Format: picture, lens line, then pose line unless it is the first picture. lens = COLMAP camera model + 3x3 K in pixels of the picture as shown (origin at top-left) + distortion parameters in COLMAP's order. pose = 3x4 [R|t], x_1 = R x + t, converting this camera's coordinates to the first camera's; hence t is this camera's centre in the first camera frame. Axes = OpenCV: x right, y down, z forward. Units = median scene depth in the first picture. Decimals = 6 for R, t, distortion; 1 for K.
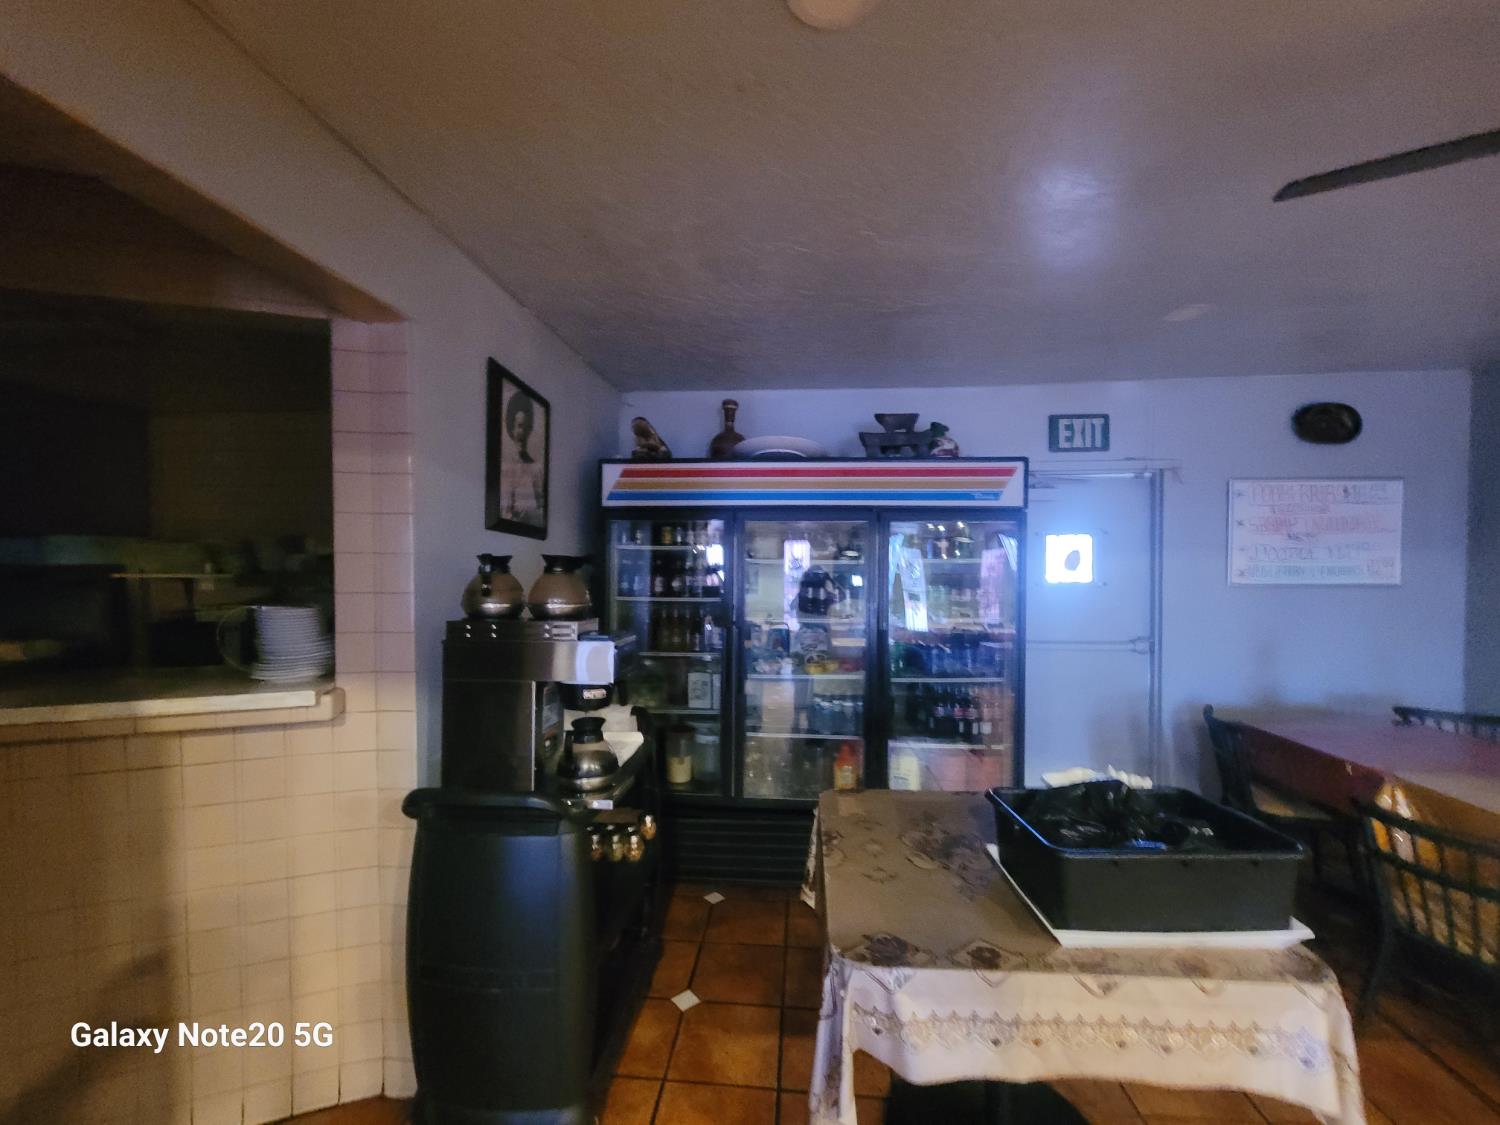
lens RADIAL K [[610.5, 0, 752.7], [0, 610.5, 570.3], [0, 0, 1]] dist [-0.001676, -0.000330]
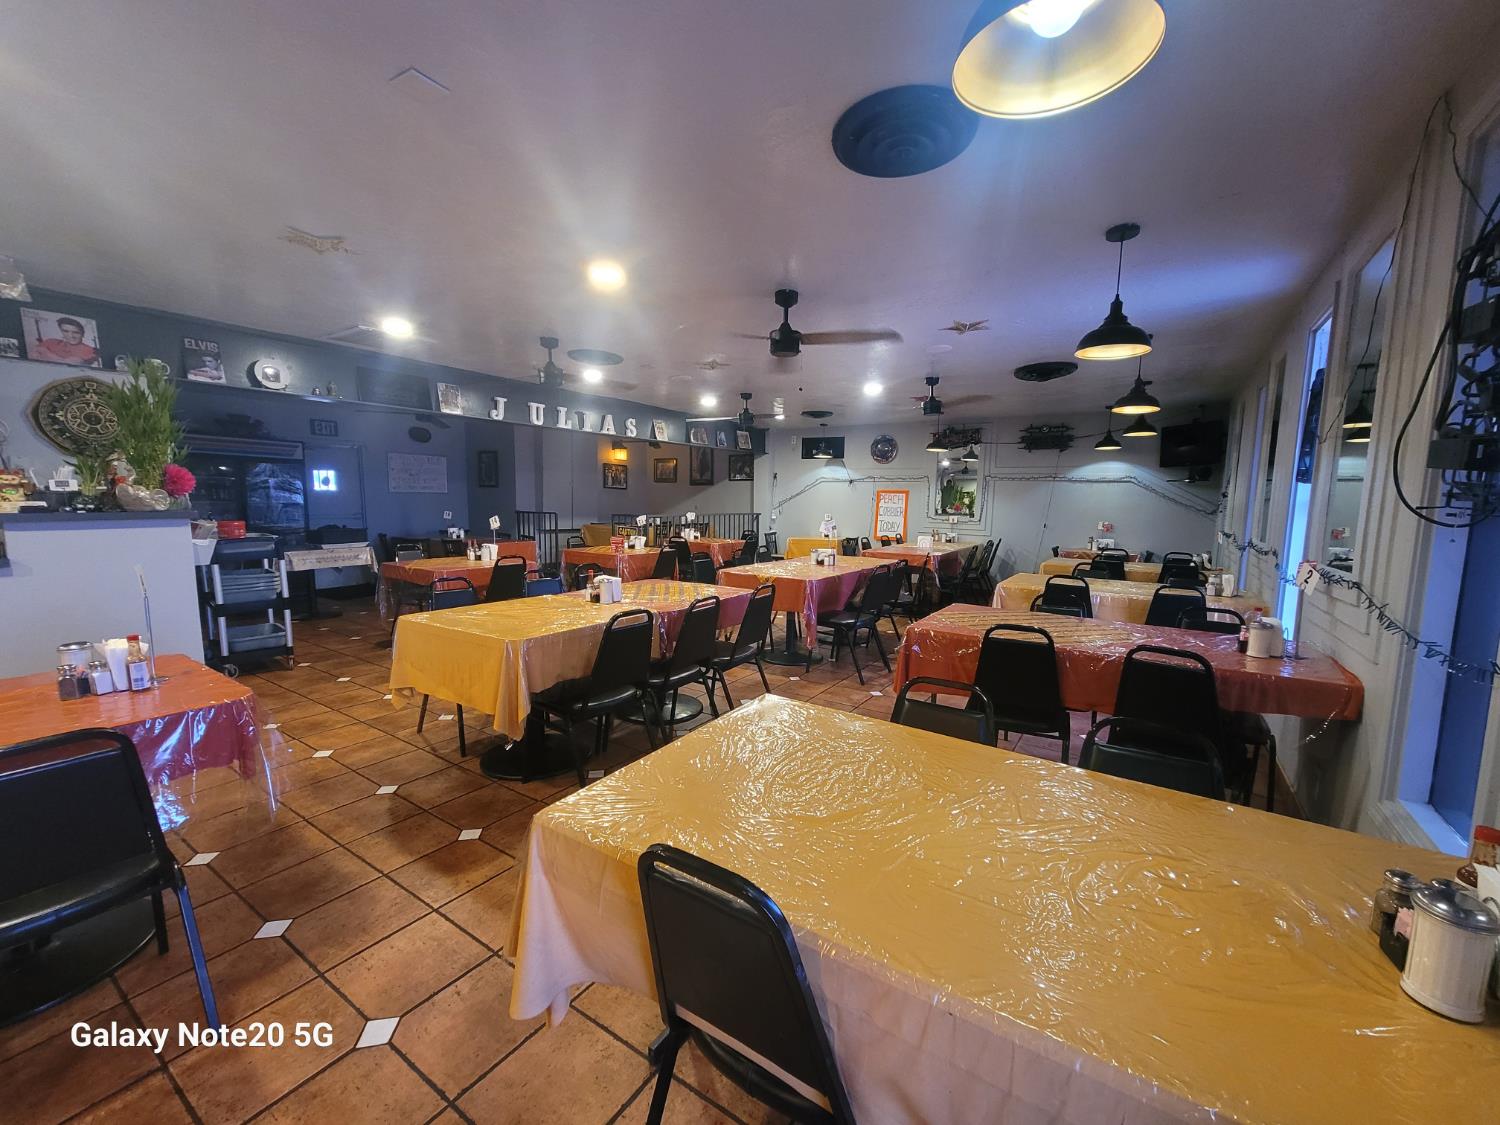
lens RADIAL K [[610.5, 0, 747.3], [0, 610.5, 573.4], [0, 0, 1]] dist [-0.001676, -0.000330]
pose [[0.485140, -0.100358, 0.868658, -0.813789], [-0.009713, 0.992712, 0.120115, 0.041191], [-0.874382, -0.066710, 0.480630, -1.674291]]
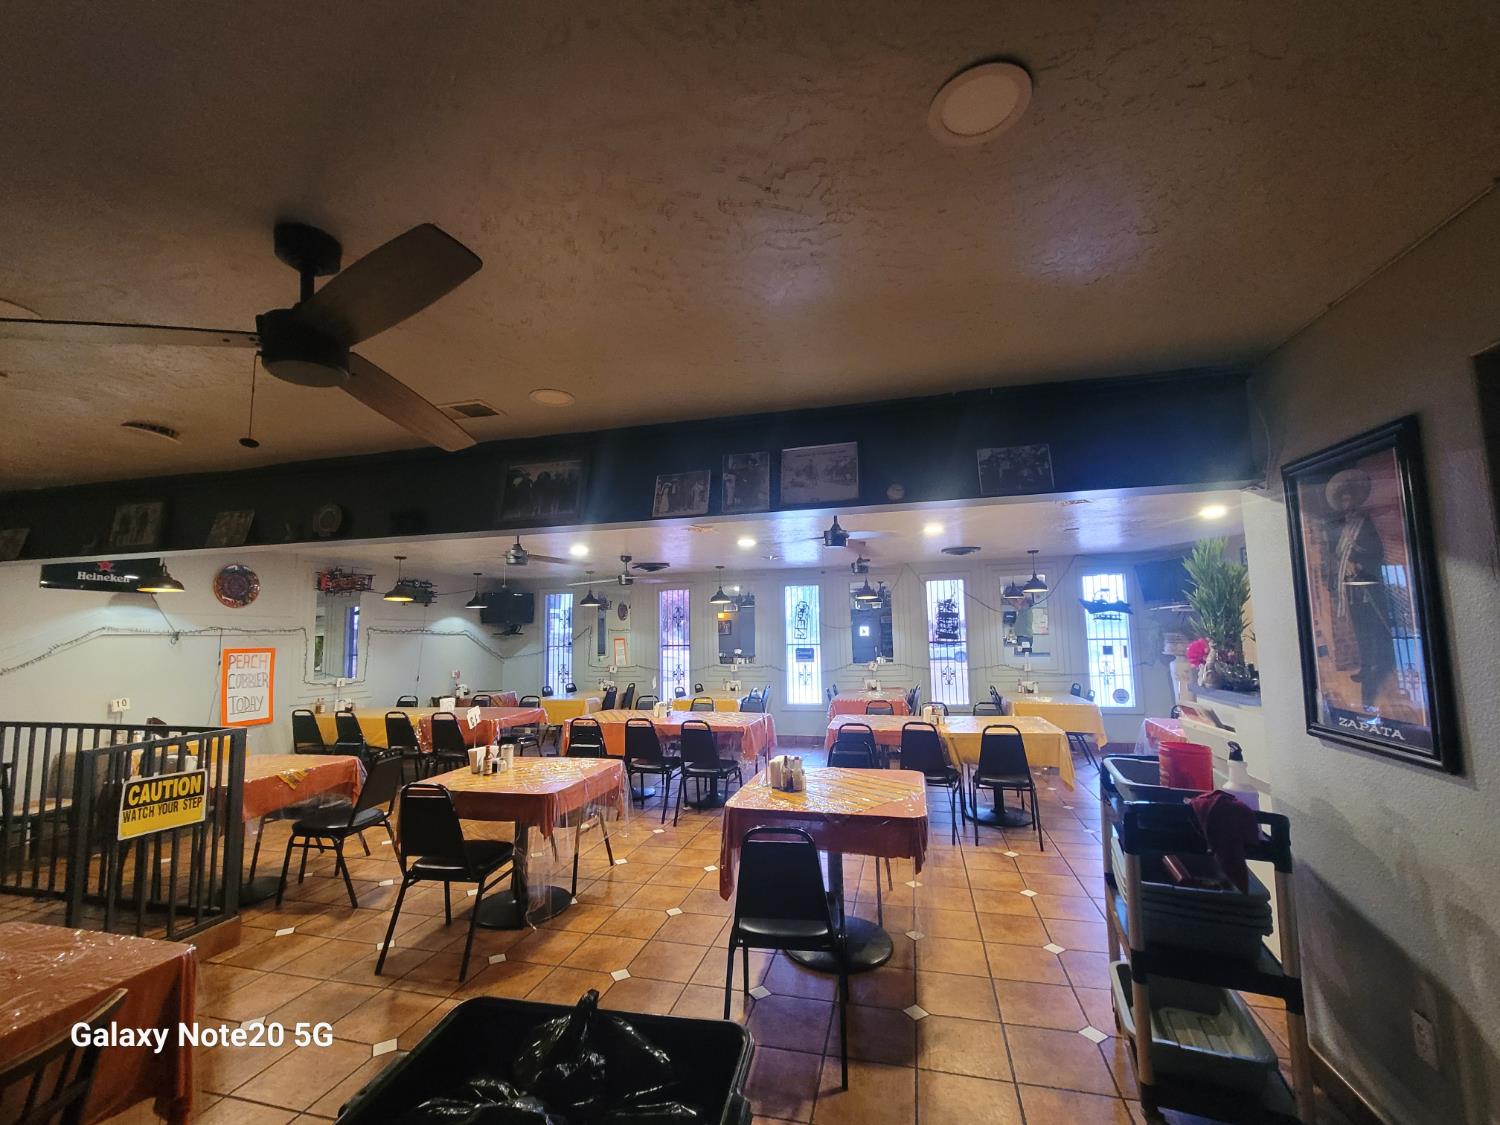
lens RADIAL K [[610.5, 0, 756.3], [0, 610.5, 570.4], [0, 0, 1]] dist [-0.001676, -0.000330]
pose [[-0.986494, 0.030545, 0.160927, 0.840527], [0.015138, 0.995256, -0.096108, -0.100022], [-0.163099, -0.092374, -0.982276, 2.355996]]
